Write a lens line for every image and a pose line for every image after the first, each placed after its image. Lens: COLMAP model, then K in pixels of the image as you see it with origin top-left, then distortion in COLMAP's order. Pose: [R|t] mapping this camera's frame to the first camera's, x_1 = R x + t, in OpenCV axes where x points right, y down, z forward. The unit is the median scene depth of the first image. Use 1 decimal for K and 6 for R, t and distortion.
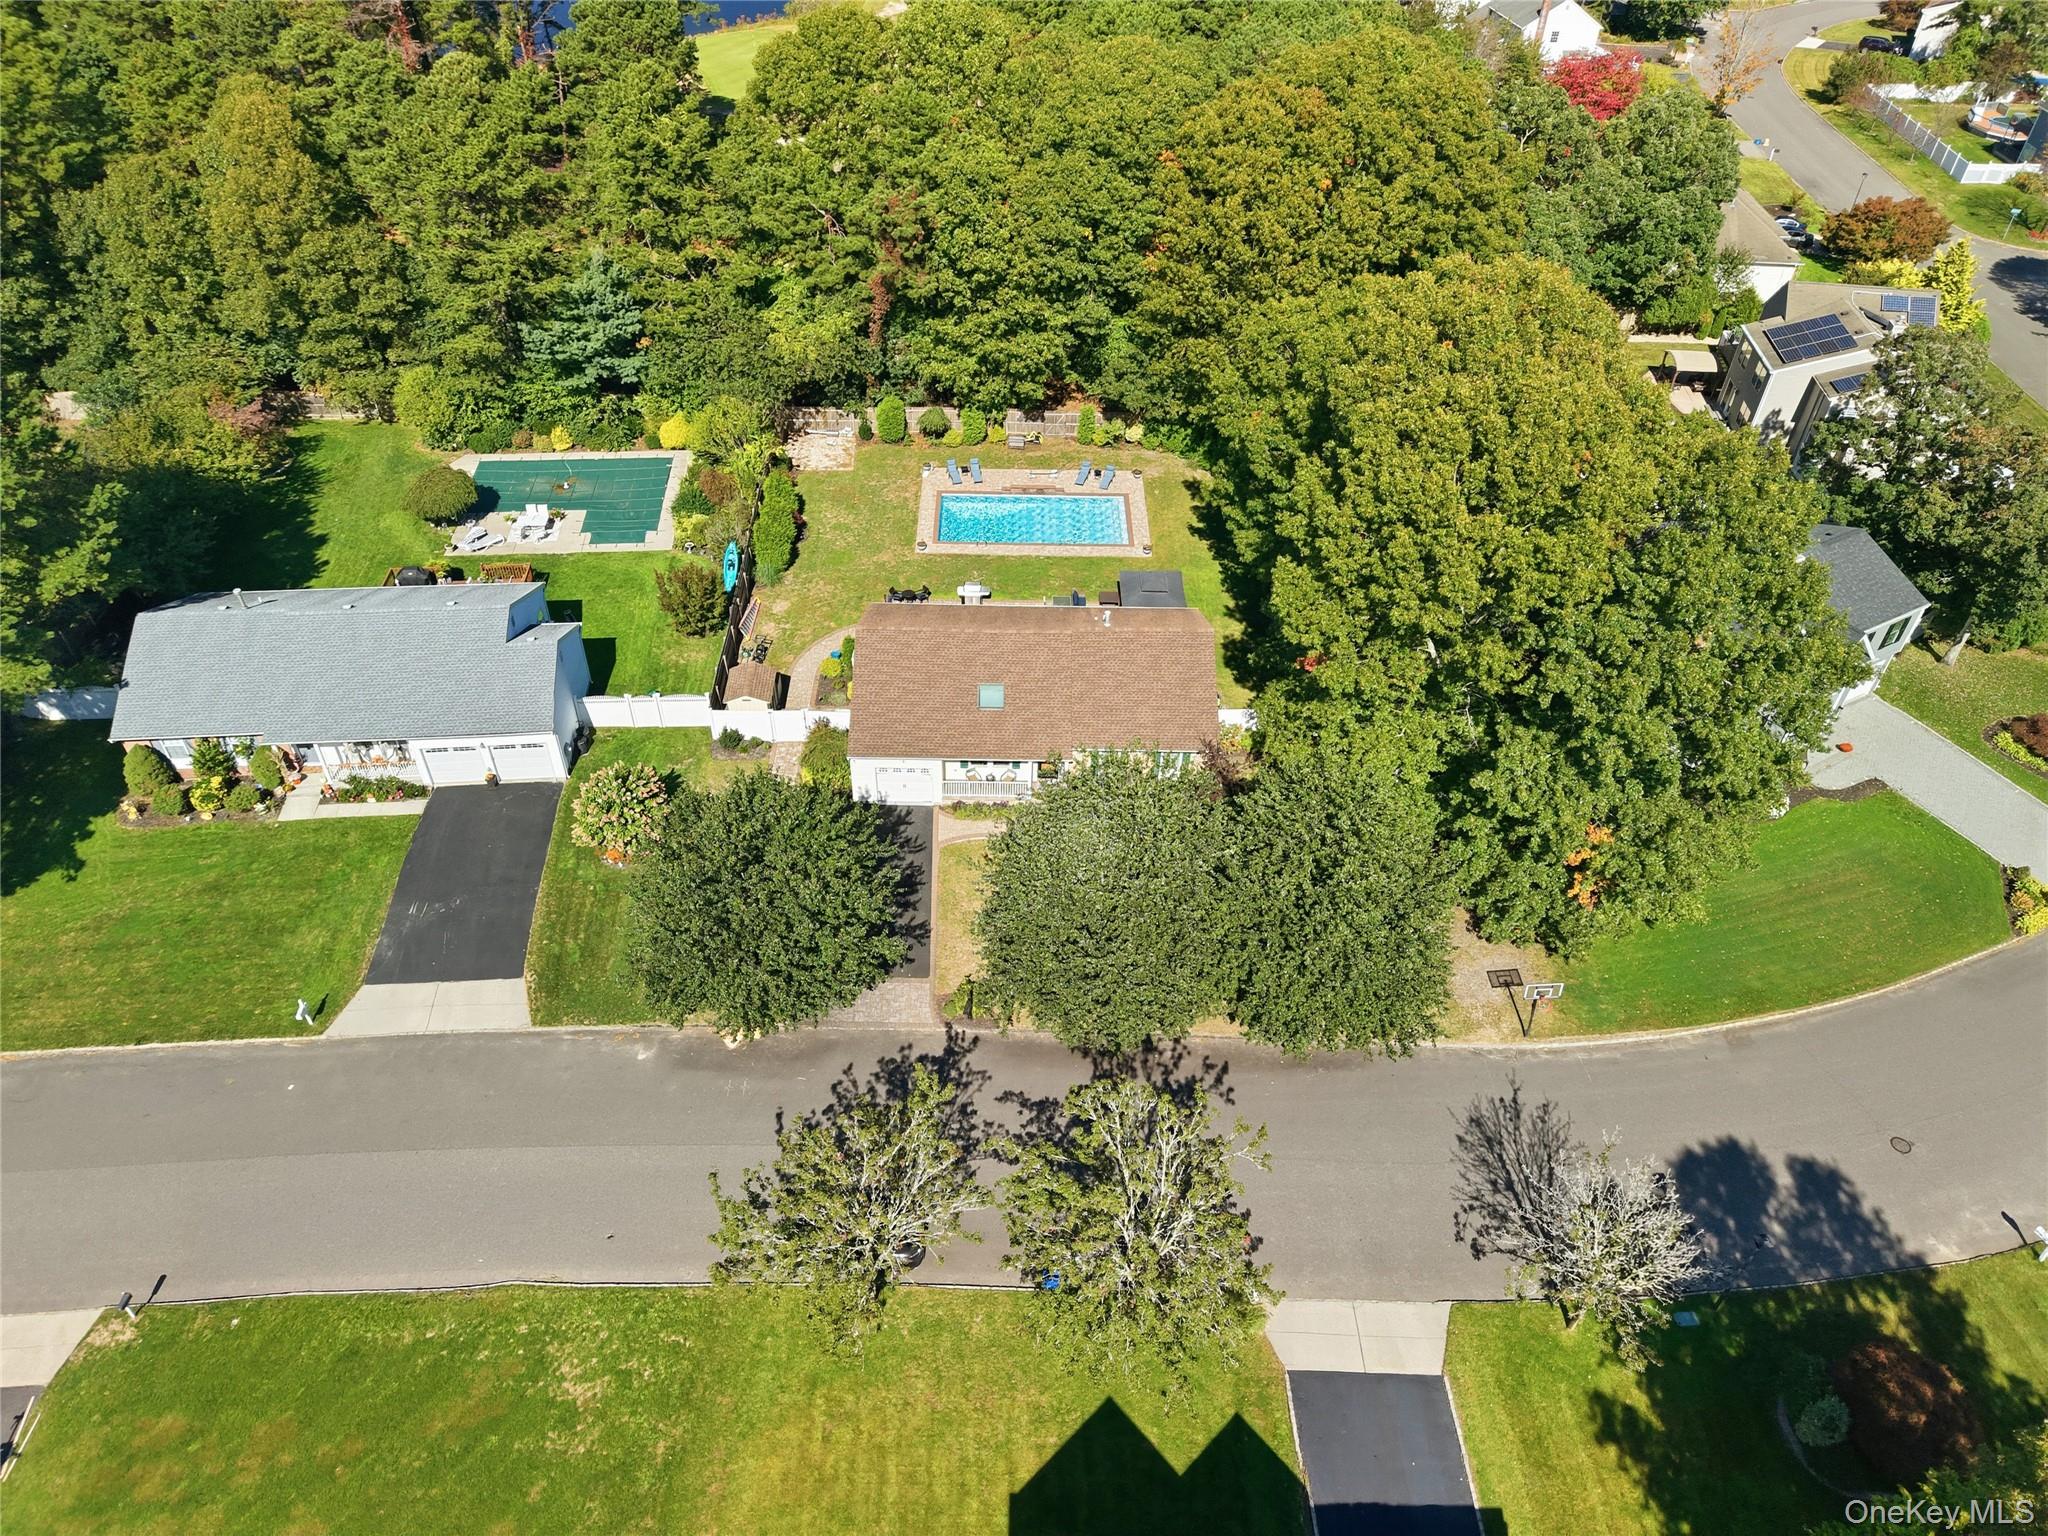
lens RADIAL K [[1399.8, 0, 1020.5], [0, 1399.8, 794.5], [0, 0, 1]] dist [0.045737, -0.062252]
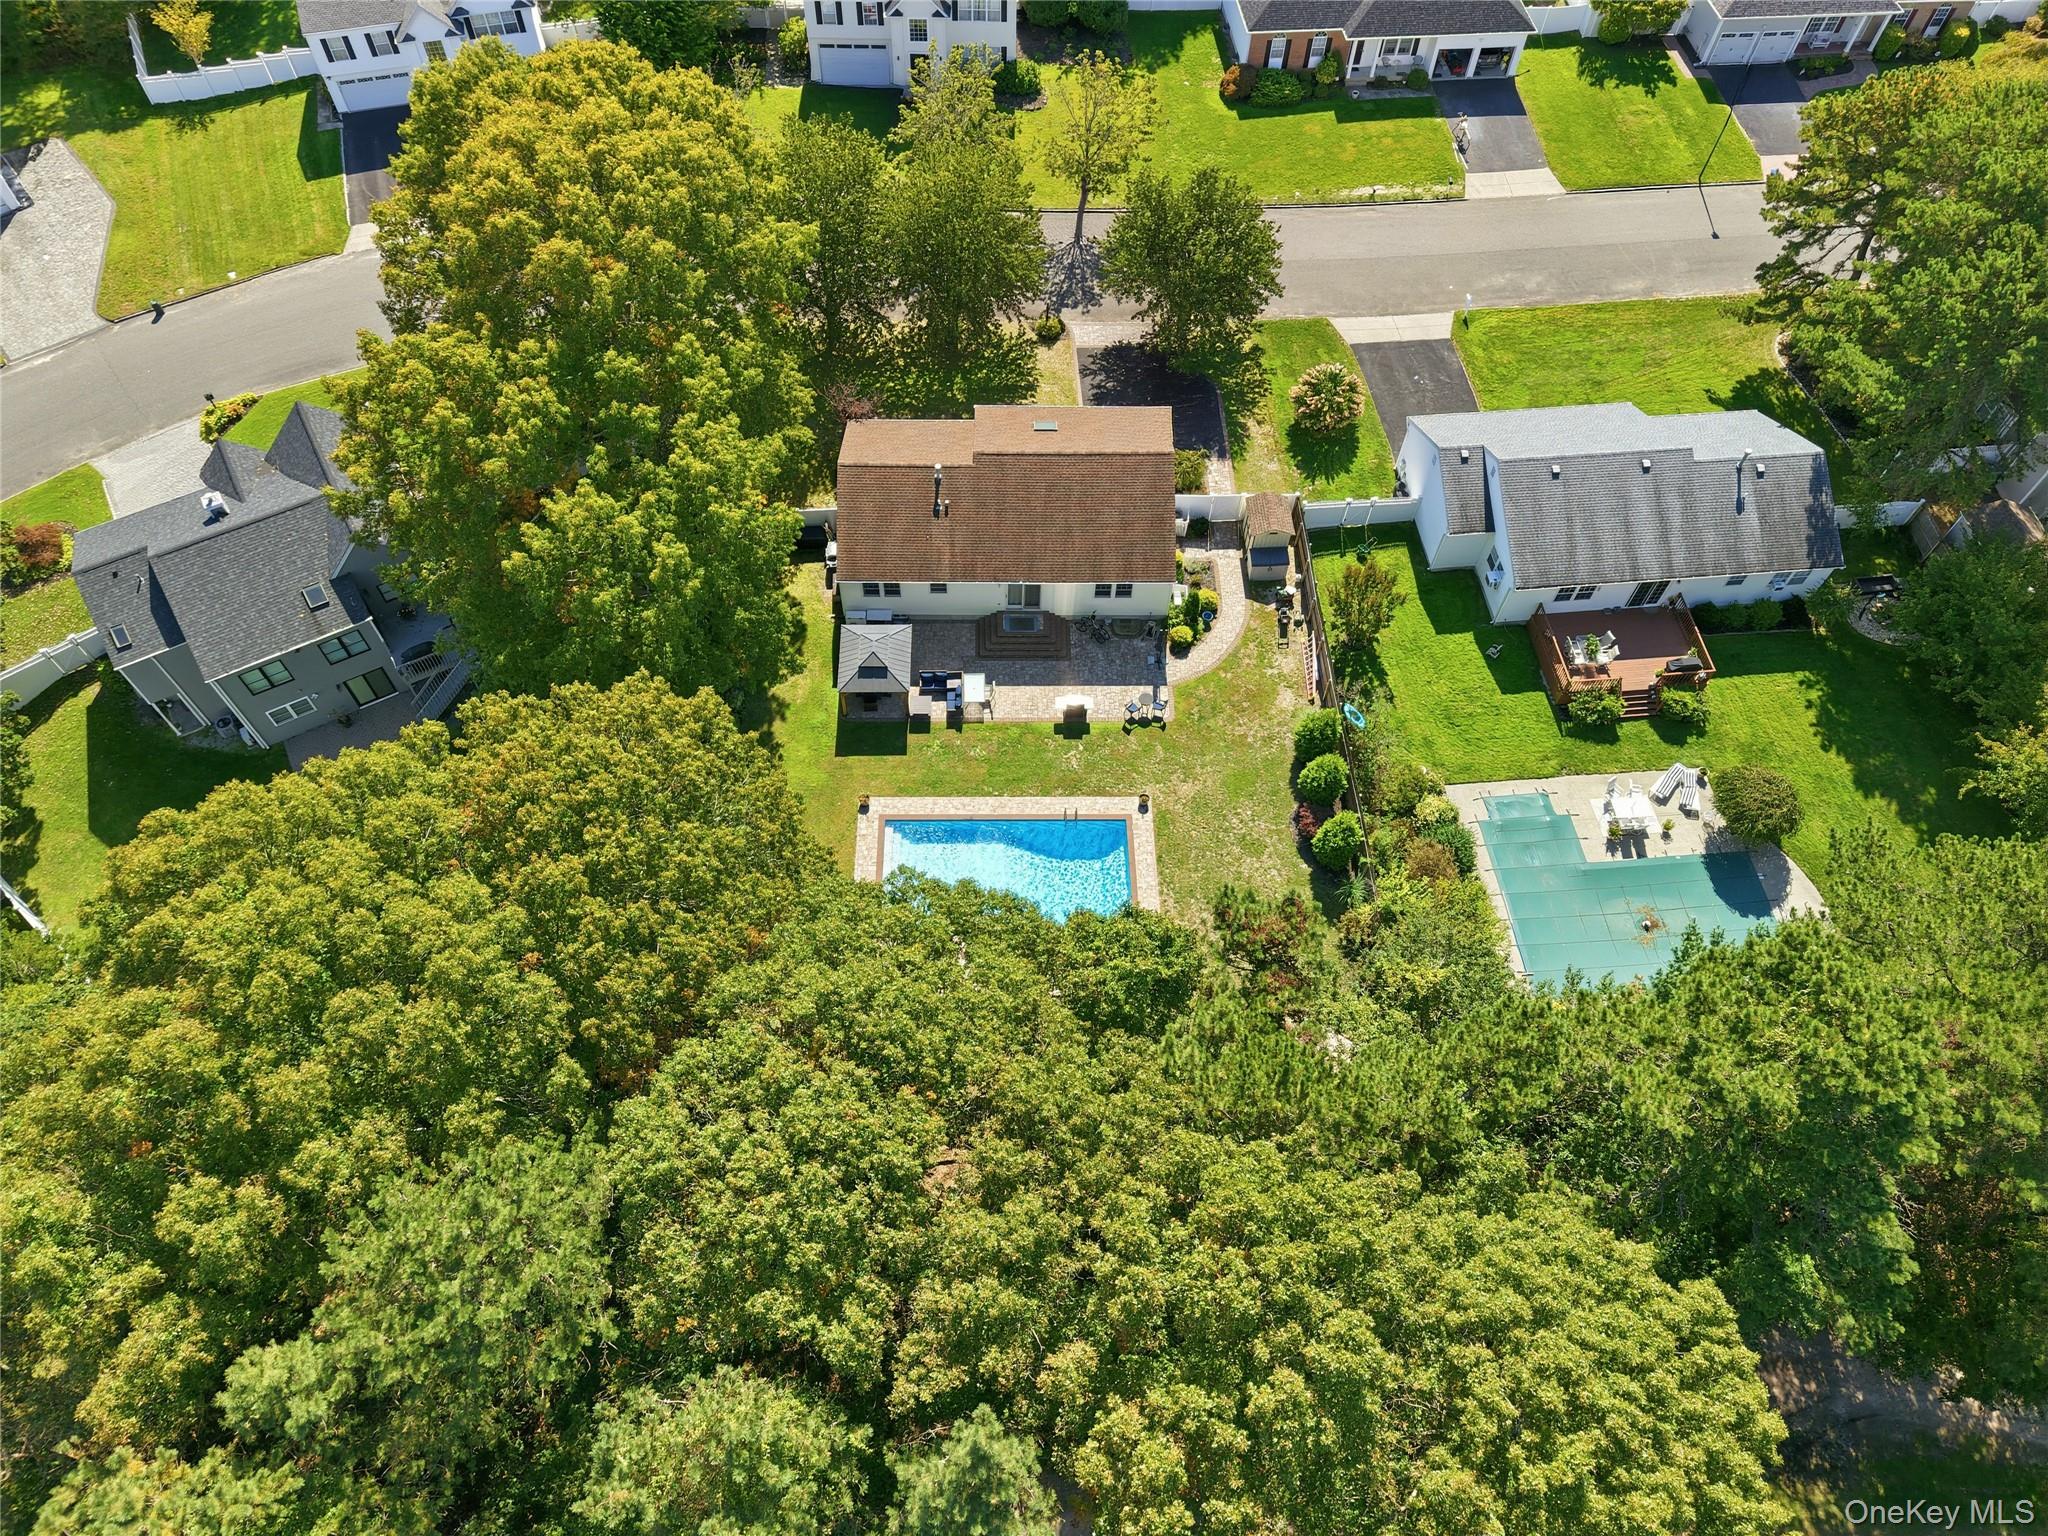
lens RADIAL K [[1399.8, 0, 1020.5], [0, 1399.8, 794.5], [0, 0, 1]] dist [0.045737, -0.062252]
pose [[-0.999436, -0.007997, -0.032613, 0.026437], [-0.031404, -0.121307, 0.992118, -0.974796], [-0.011890, 0.992583, 0.120987, 0.901653]]
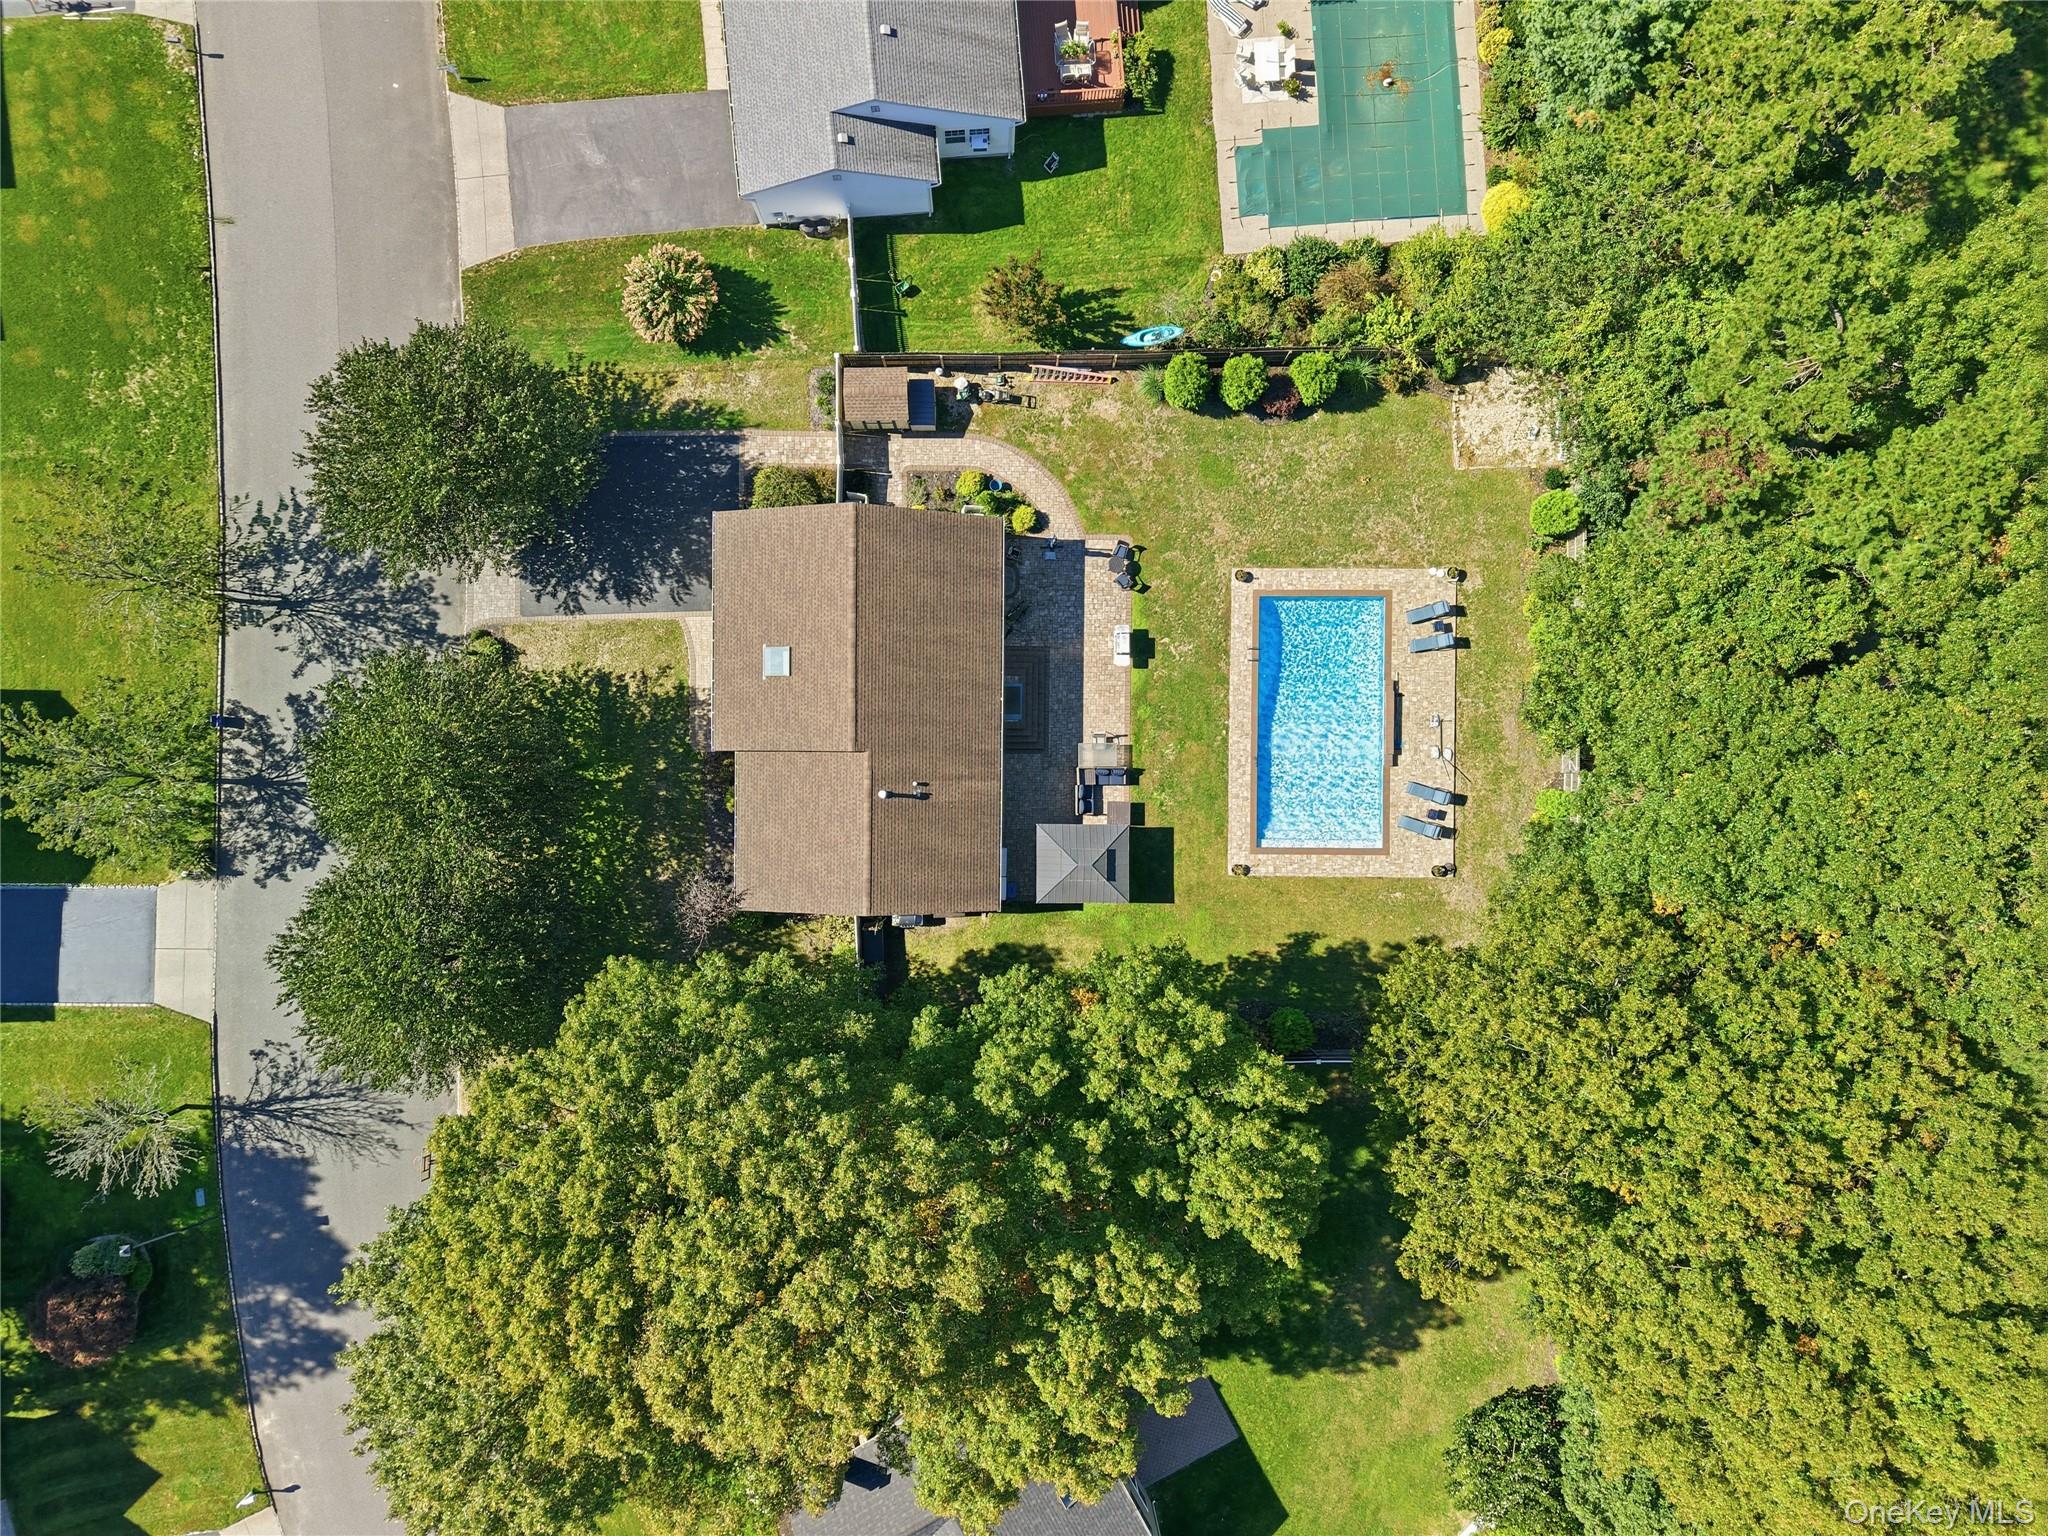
lens RADIAL K [[1424.6, 0, 1032.7], [0, 1424.6, 772.1], [0, 0, 1]] dist [0.046189, -0.060037]
pose [[-0.006610, 0.999864, -0.015134, 0.049245], [-0.665880, 0.006890, 0.746027, -0.683433], [0.746029, 0.015008, 0.665744, 0.393898]]
